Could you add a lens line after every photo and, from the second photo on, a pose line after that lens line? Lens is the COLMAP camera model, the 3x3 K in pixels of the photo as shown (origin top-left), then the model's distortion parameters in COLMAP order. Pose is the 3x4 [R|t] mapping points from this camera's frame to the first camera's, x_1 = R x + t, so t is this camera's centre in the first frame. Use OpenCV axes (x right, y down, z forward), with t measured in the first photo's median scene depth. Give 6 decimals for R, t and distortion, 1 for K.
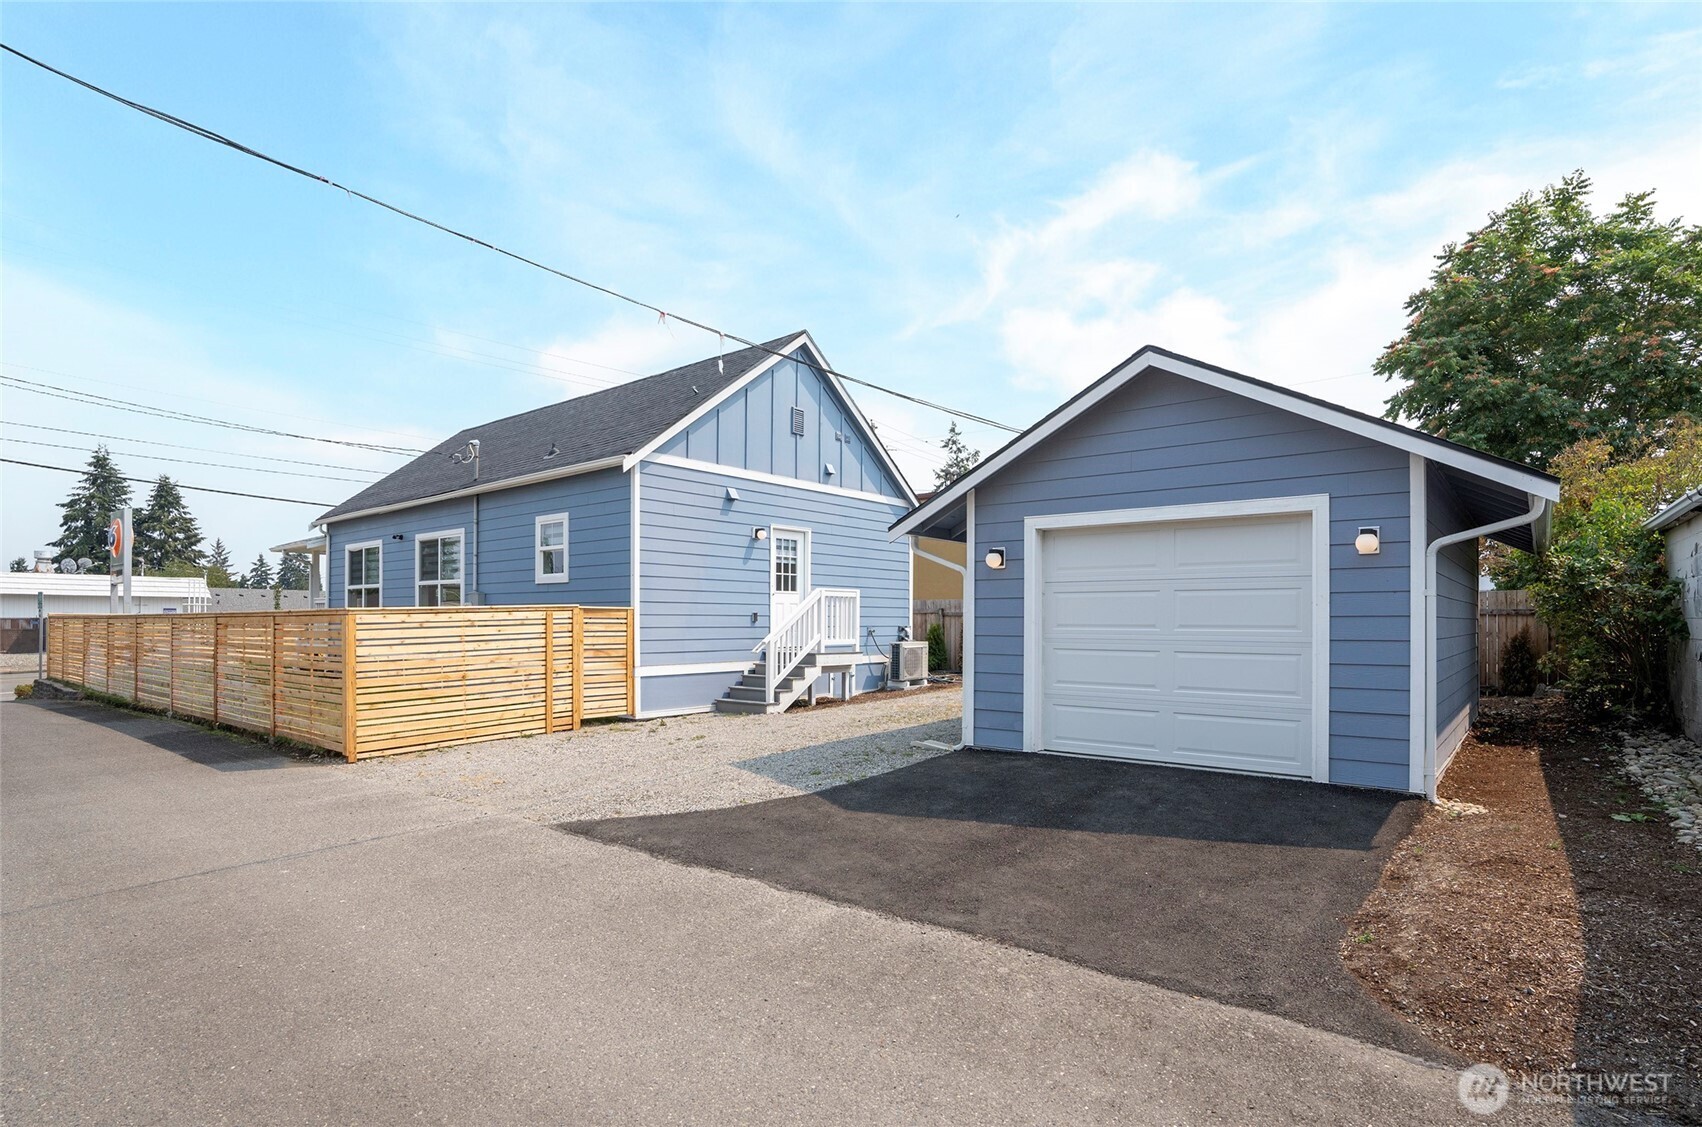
lens RADIAL K [[821.1, 0, 737.5], [0, 821.1, 626.3], [0, 0, 1]] dist [-0.046778, 0.016953]
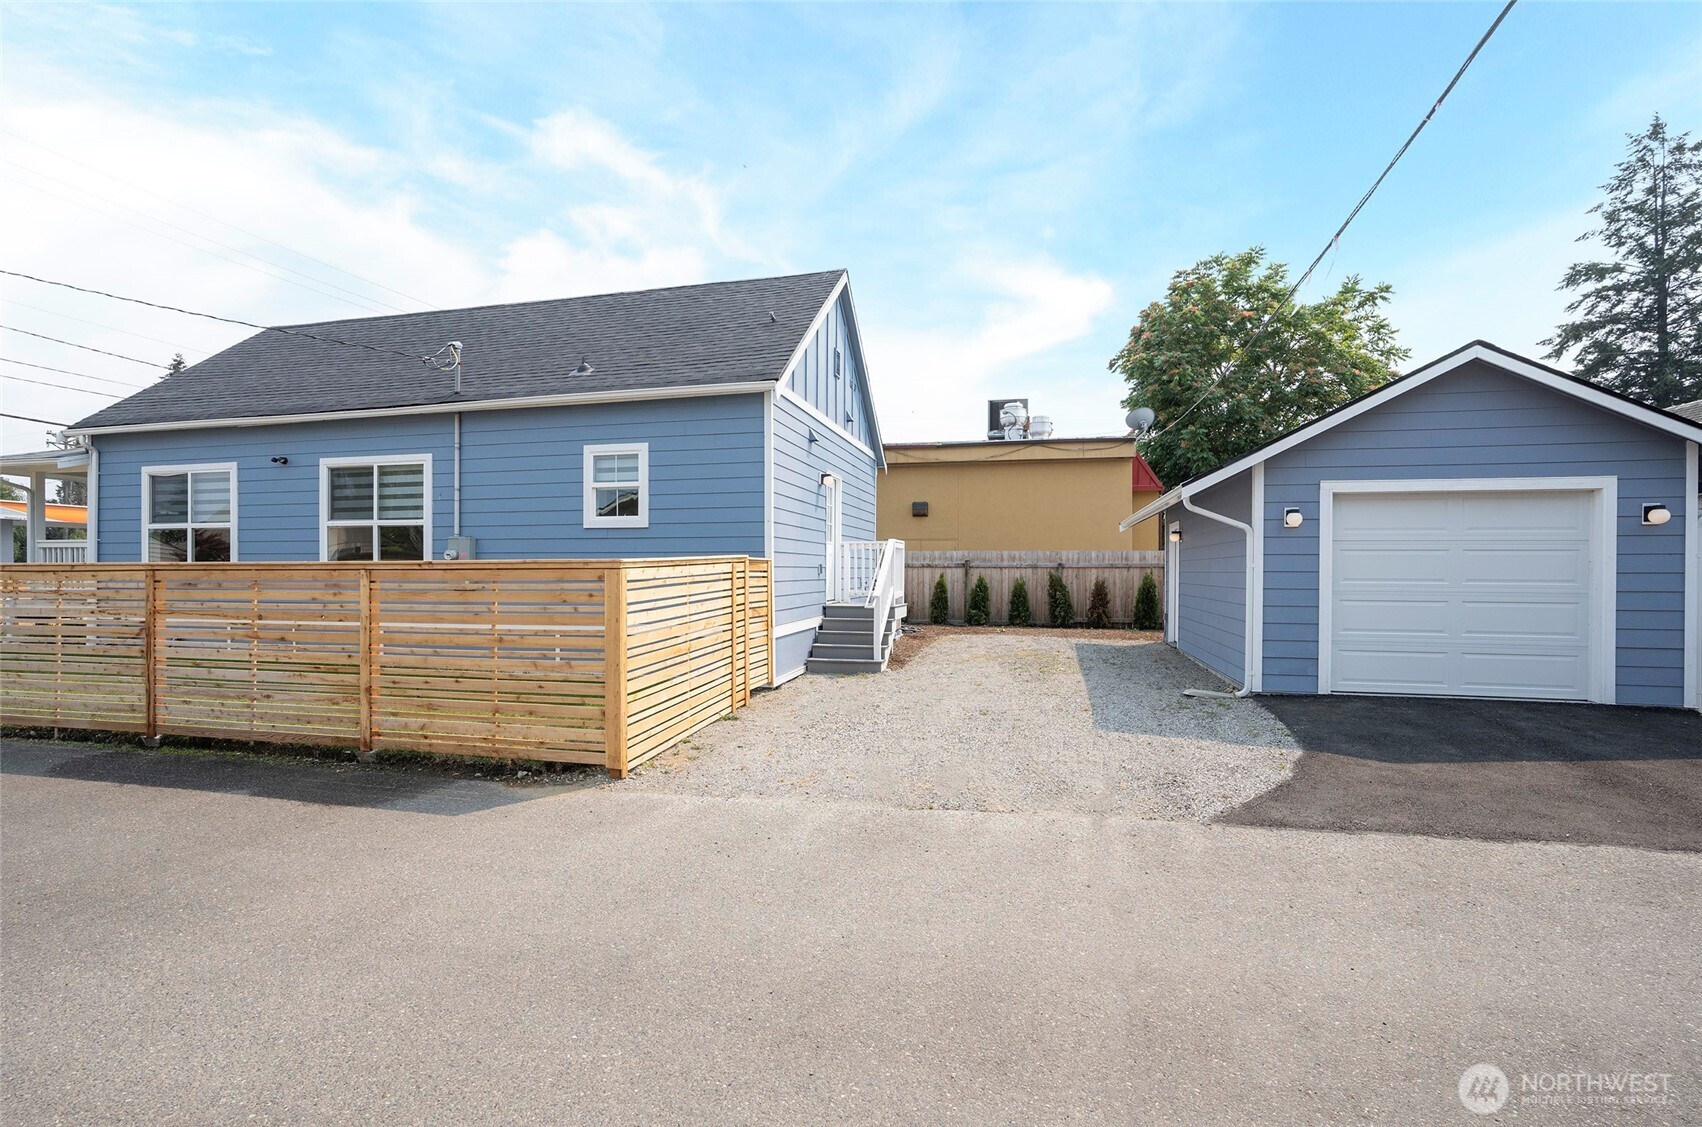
lens RADIAL K [[821.1, 0, 801.1], [0, 821.1, 572.4], [0, 0, 1]] dist [-0.046778, 0.016953]
pose [[0.901806, -0.004805, 0.432114, -0.400361], [0.004683, 0.999988, 0.001347, -0.008226], [-0.432115, 0.000809, 0.901818, 0.173807]]
